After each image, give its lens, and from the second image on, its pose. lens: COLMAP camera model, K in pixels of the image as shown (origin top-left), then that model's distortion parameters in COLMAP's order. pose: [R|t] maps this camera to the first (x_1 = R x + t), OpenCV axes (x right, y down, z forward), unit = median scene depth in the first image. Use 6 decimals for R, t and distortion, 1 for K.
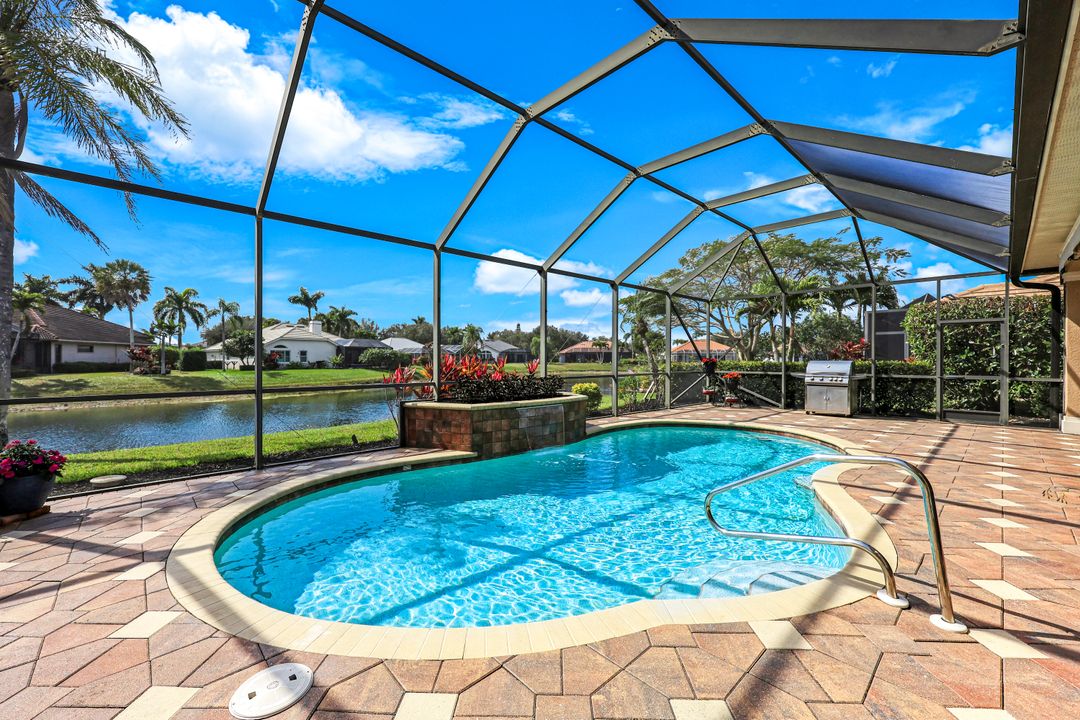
lens RADIAL K [[437.1, 0, 537.5], [0, 437.1, 358.8], [0, 0, 1]] dist [0.001013, 0.000276]
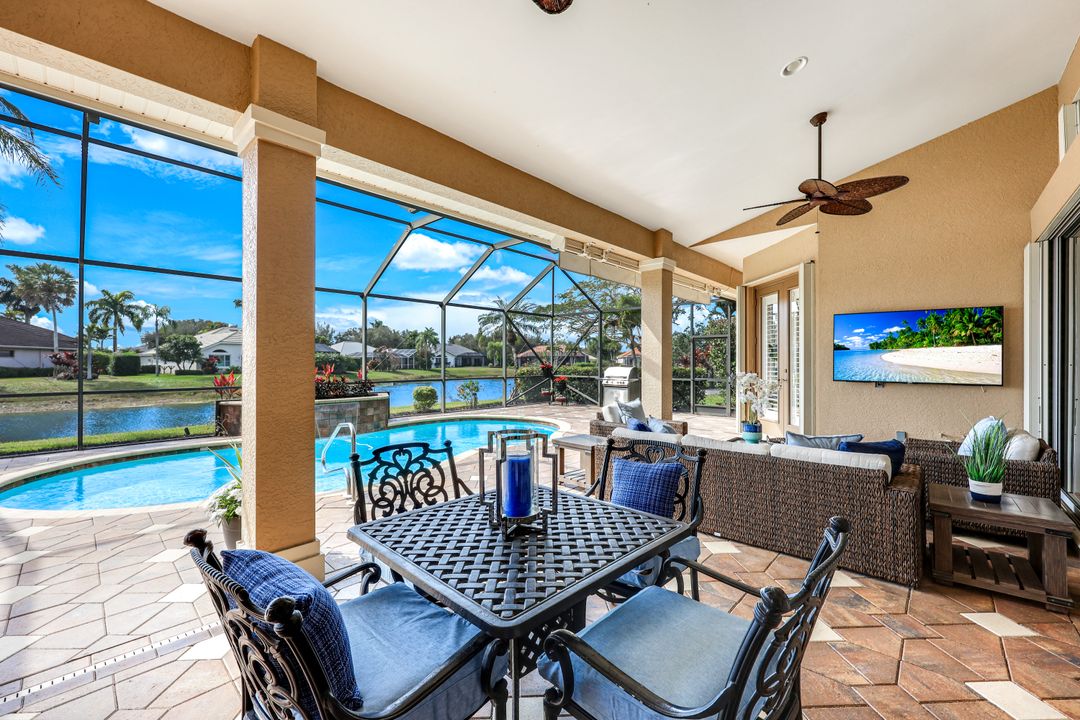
lens RADIAL K [[437.1, 0, 542.5], [0, 437.1, 362.0], [0, 0, 1]] dist [0.001013, 0.000276]
pose [[0.996992, -0.002666, 0.077454, 0.080072], [0.002779, 0.999995, -0.001343, 0.001043], [-0.077450, 0.001554, 0.996995, -0.065551]]
